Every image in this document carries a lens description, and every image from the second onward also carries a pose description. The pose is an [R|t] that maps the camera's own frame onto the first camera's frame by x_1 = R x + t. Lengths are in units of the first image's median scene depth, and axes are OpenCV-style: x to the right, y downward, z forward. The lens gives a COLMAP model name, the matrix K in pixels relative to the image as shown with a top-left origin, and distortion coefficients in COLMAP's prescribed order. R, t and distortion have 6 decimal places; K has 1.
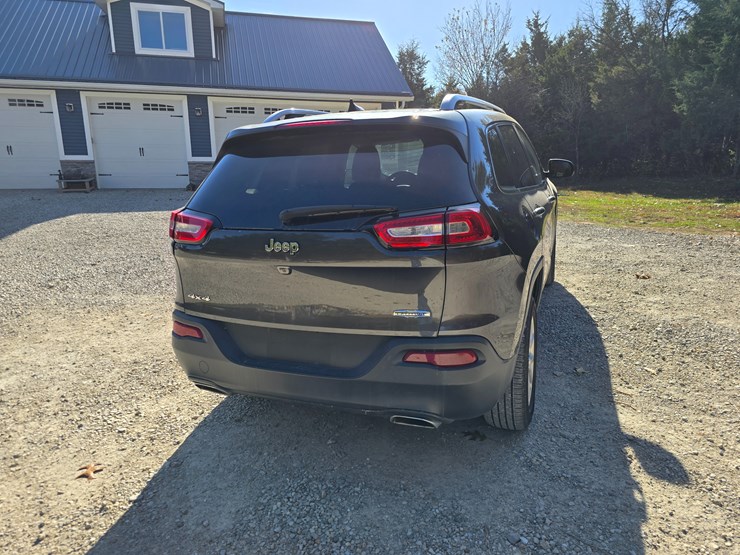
lens RADIAL K [[500.1, 0, 364.3], [0, 500.1, 279.9], [0, 0, 1]] dist [0.041573, -0.032608]
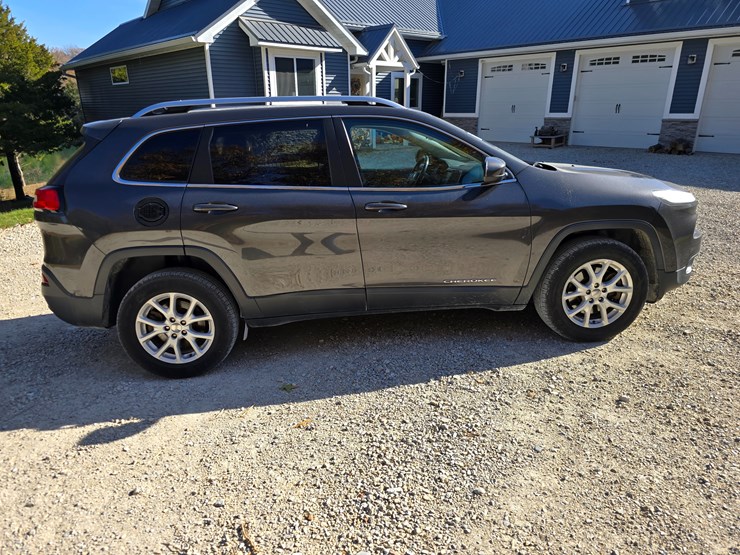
lens RADIAL K [[500.1, 0, 362.9], [0, 500.1, 275.9], [0, 0, 1]] dist [0.041573, -0.032608]
pose [[0.455036, 0.278074, -0.845942, 0.934184], [-0.202910, 0.957378, 0.205559, -0.182770], [0.867047, 0.078113, 0.492065, 0.492374]]
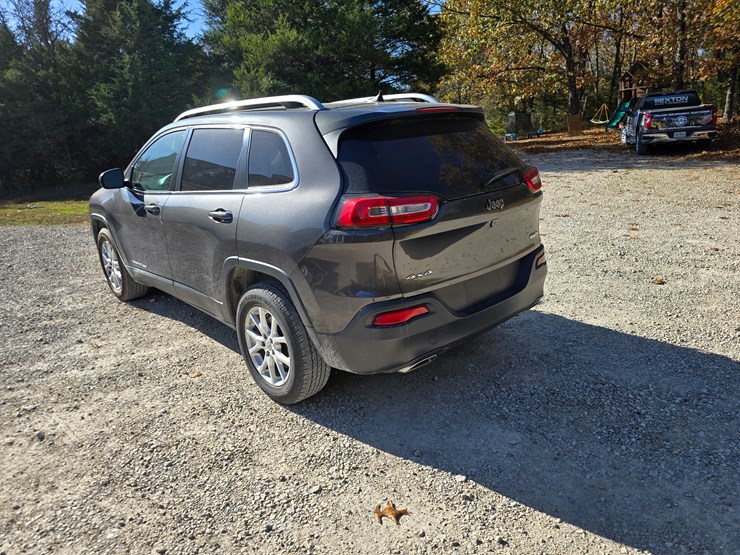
lens RADIAL K [[500.1, 0, 362.8], [0, 500.1, 281.1], [0, 0, 1]] dist [0.041573, -0.032608]
pose [[0.432344, -0.246393, 0.867392, -0.684808], [0.260717, 0.955014, 0.141330, -0.069559], [-0.863195, 0.165041, 0.477133, 0.329482]]
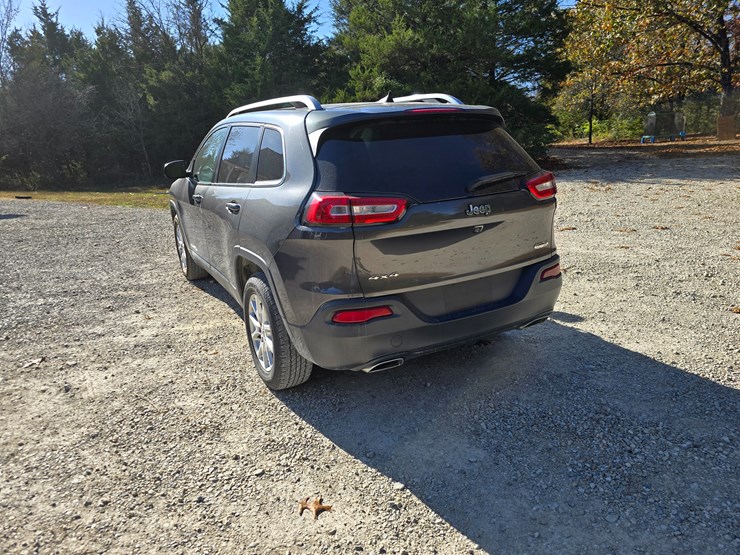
lens RADIAL K [[500.1, 0, 365.2], [0, 500.1, 273.9], [0, 0, 1]] dist [0.041573, -0.032608]
pose [[0.633436, -0.193519, 0.749206, -0.601649], [0.204234, 0.975701, 0.079347, -0.032001], [-0.746356, 0.102752, 0.657567, 0.191722]]
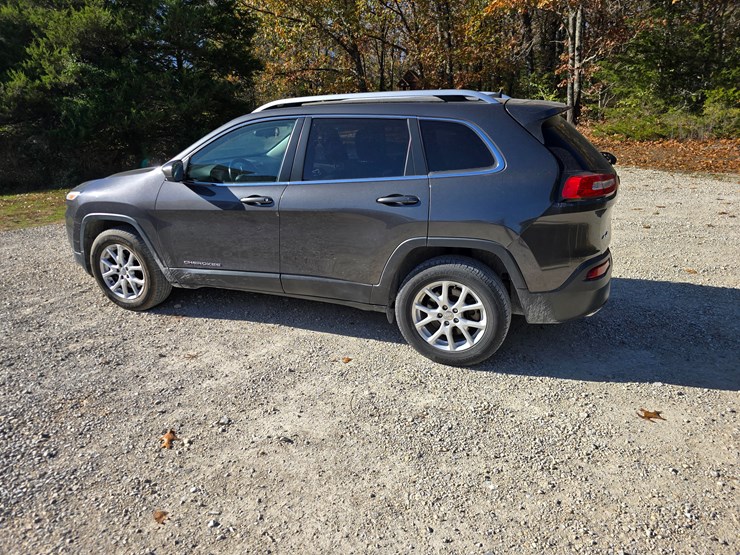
lens RADIAL K [[501.4, 0, 360.0], [0, 501.4, 263.5], [0, 0, 1]] dist [0.046025, -0.037824]
pose [[0.011083, -0.247319, 0.968871, -0.879562], [0.277019, 0.931765, 0.234679, -0.207357], [-0.960801, 0.265794, 0.078839, 0.820422]]
